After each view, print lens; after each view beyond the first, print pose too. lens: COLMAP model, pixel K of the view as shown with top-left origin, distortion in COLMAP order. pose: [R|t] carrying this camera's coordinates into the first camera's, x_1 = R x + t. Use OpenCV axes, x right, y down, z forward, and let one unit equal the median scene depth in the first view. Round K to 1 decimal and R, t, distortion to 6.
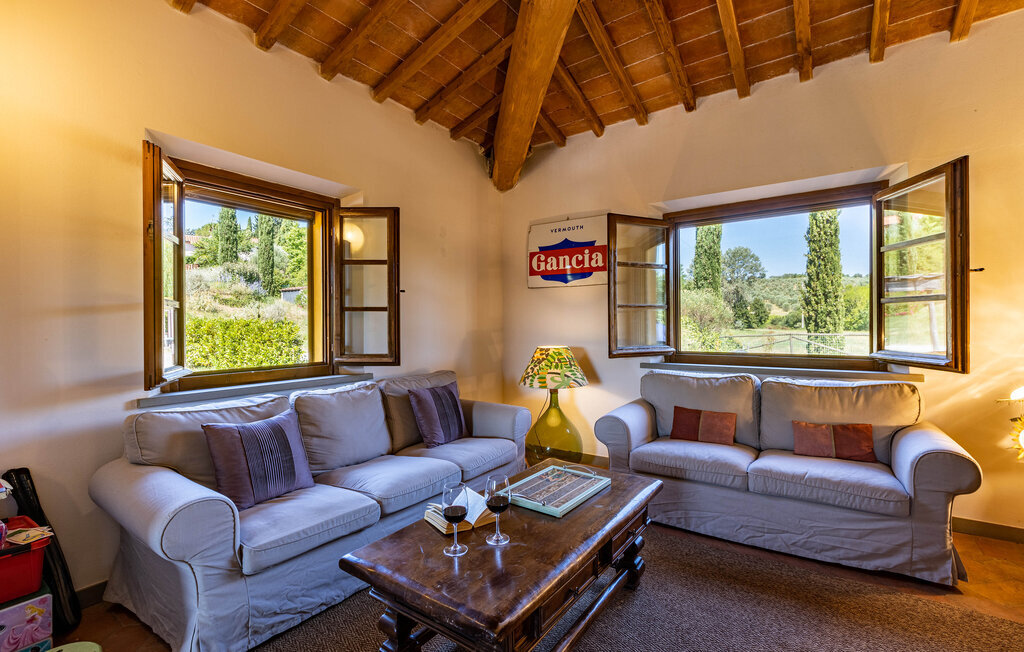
lens RADIAL K [[453.9, 0, 515.3], [0, 453.9, 327.1], [0, 0, 1]] dist [-0.000860, -0.000043]
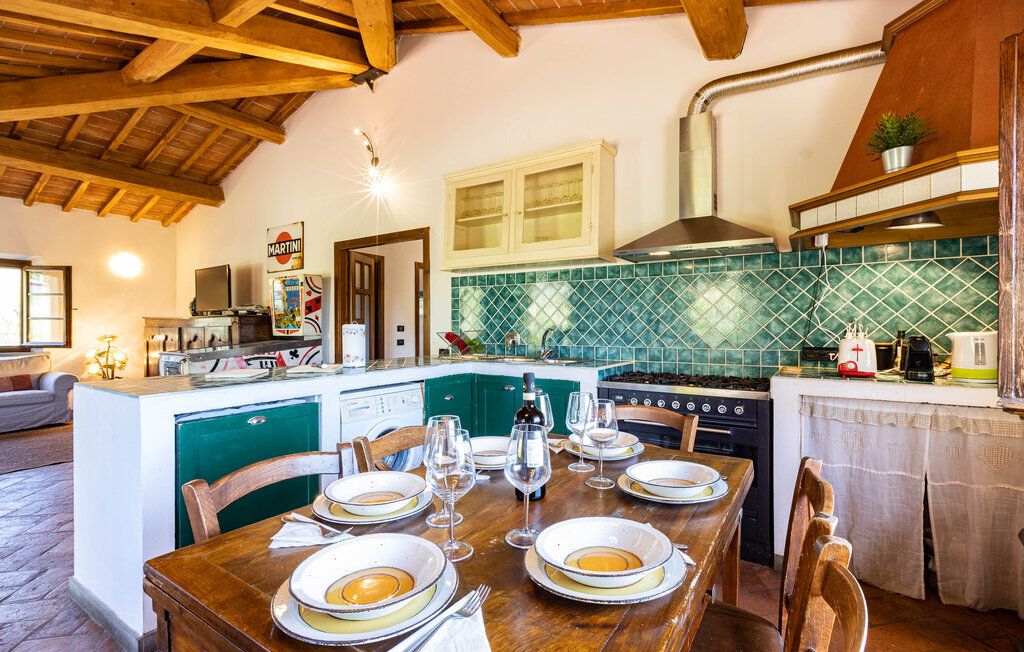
lens RADIAL K [[459.9, 0, 515.0], [0, 459.9, 327.7], [0, 0, 1]] dist [0.001429, -0.001139]
pose [[-0.045128, 0.006378, 0.998961, -1.192448], [0.006477, 0.999960, -0.006092, 0.010916], [-0.998960, 0.006195, -0.045168, -0.969395]]
